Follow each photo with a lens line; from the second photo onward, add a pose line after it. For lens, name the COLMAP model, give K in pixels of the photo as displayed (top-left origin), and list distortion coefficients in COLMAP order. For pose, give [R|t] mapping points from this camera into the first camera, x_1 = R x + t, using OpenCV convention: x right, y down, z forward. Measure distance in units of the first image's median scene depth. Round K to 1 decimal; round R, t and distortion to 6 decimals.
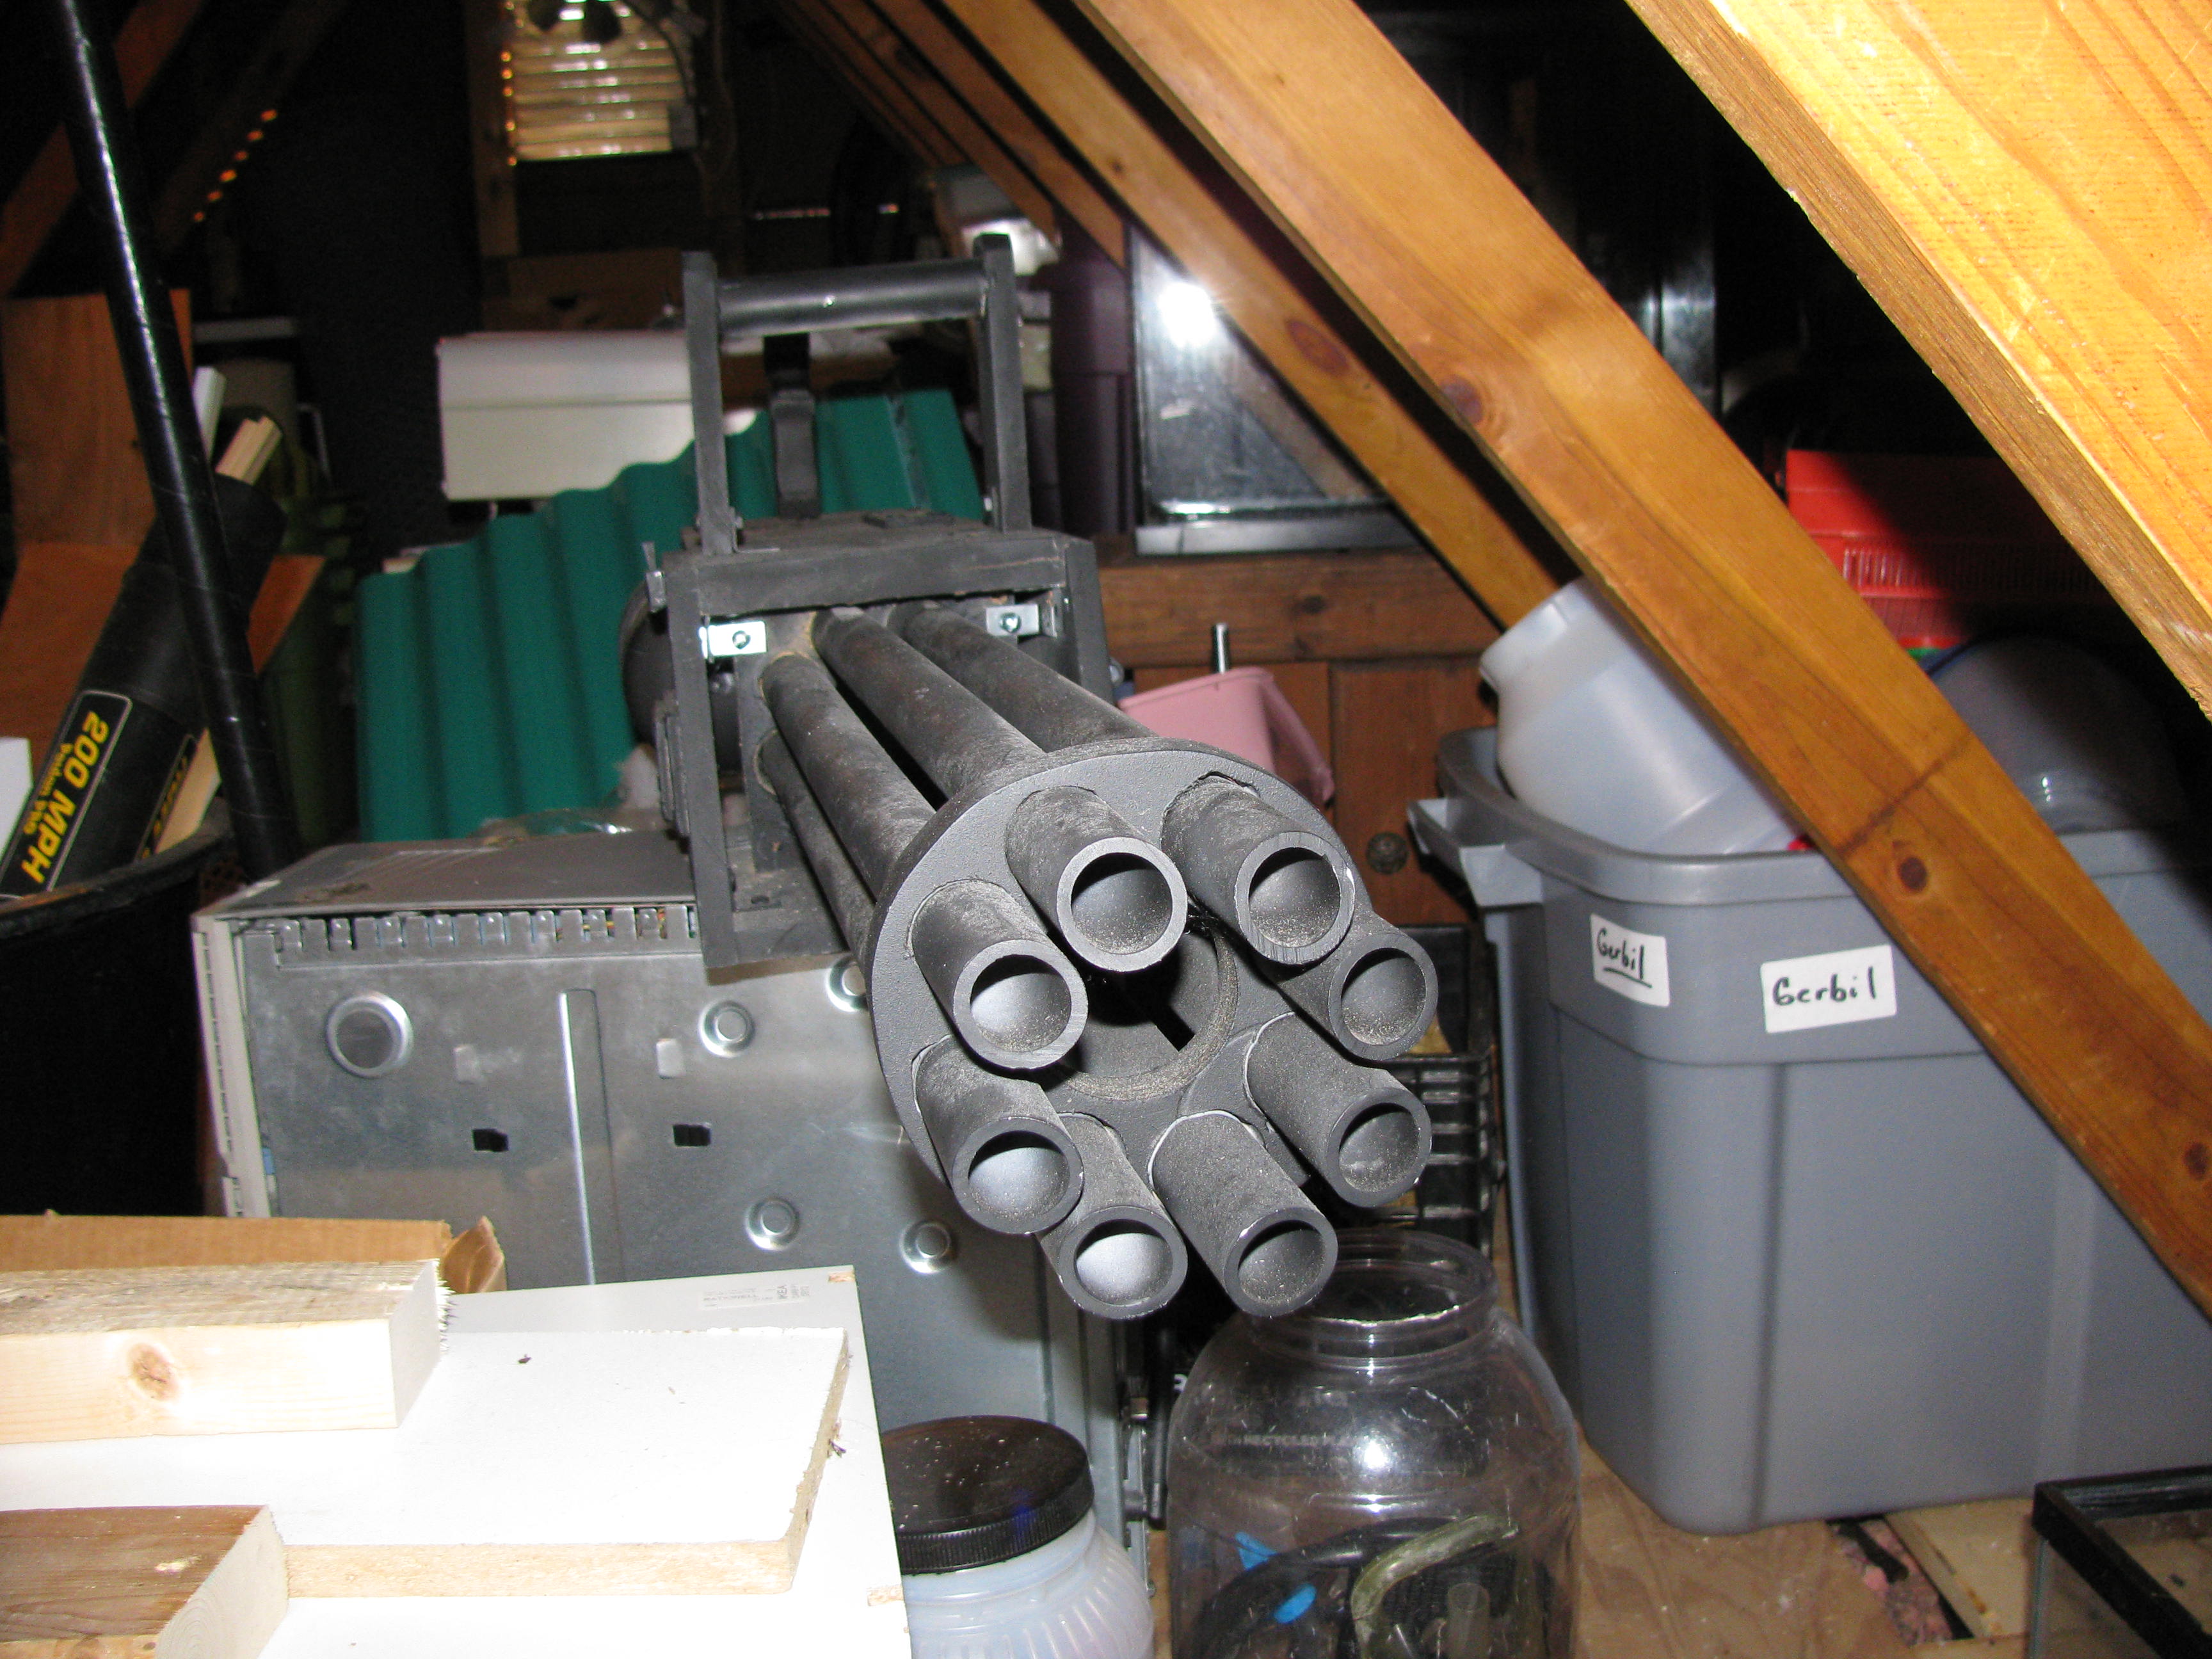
lens RADIAL K [[2305.6, 0, 1159.0], [0, 2305.6, 830.6], [0, 0, 1]] dist [-0.216141, 0.230261]
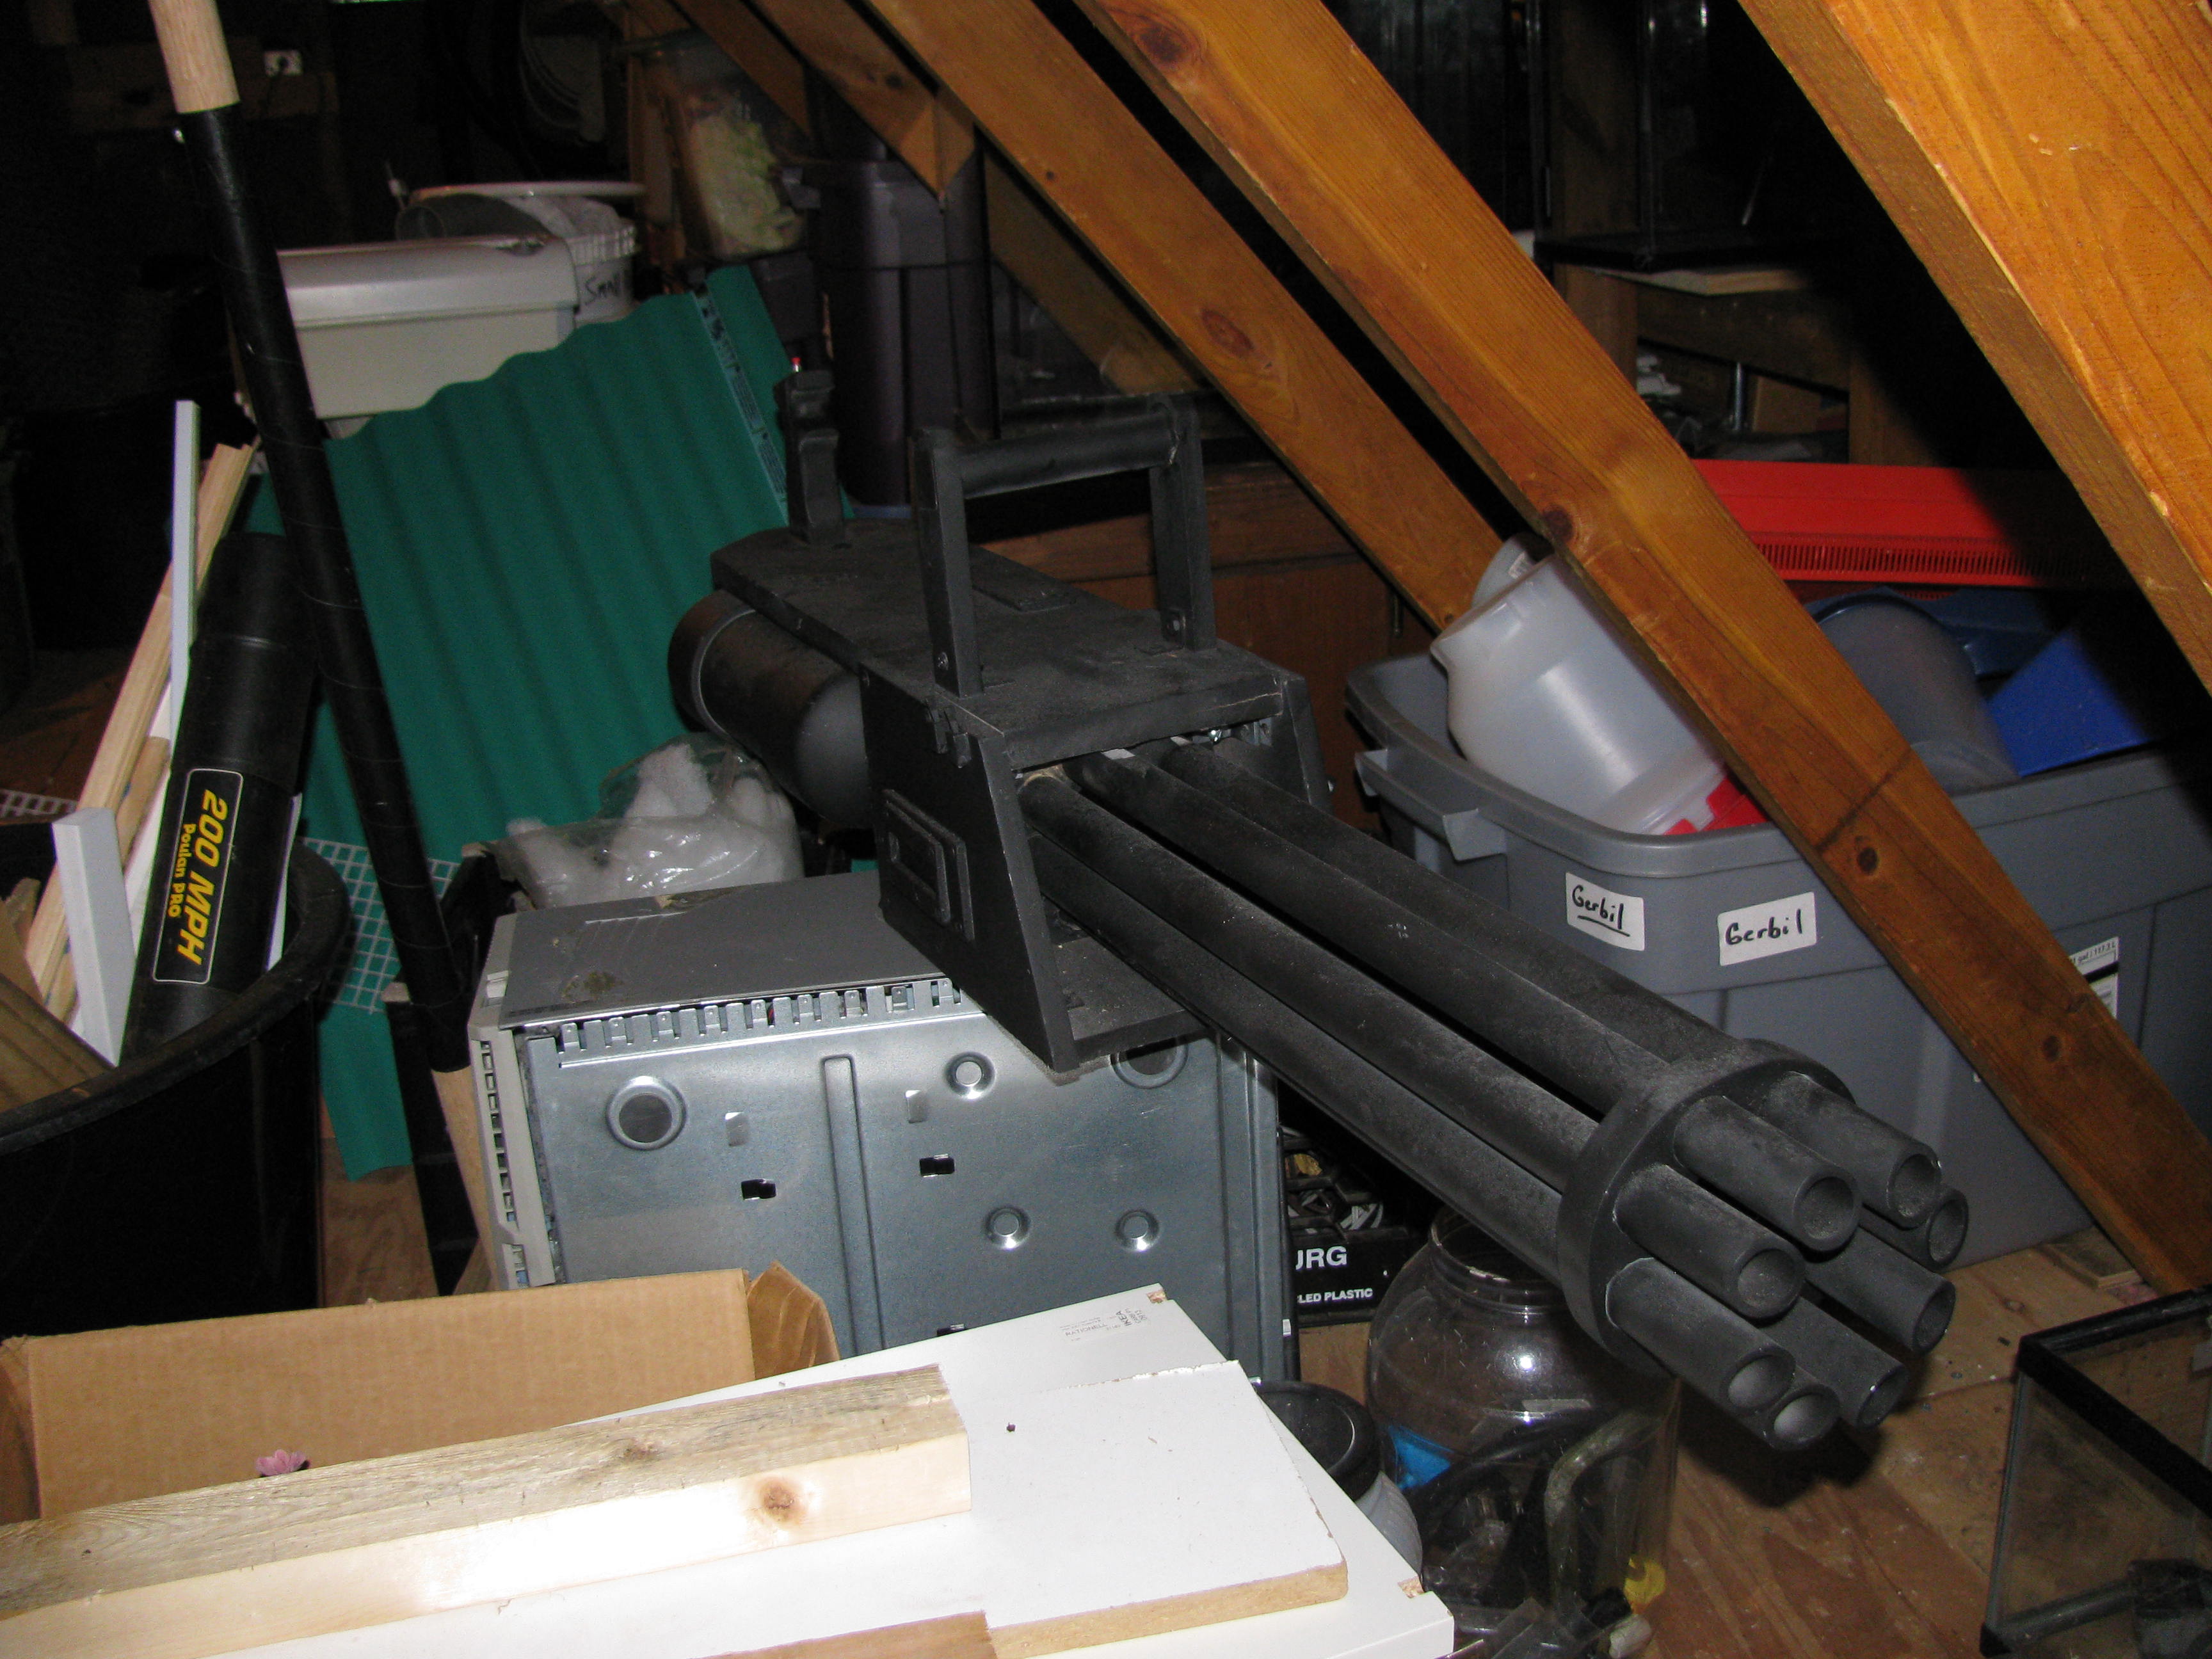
lens RADIAL K [[2305.6, 0, 1159.0], [0, 2305.6, 830.6], [0, 0, 1]] dist [-0.216141, 0.230261]
pose [[0.972807, -0.078128, 0.218041, -0.314665], [0.046695, 0.988217, 0.145763, -0.190544], [-0.226860, -0.131618, 0.964993, -0.136304]]
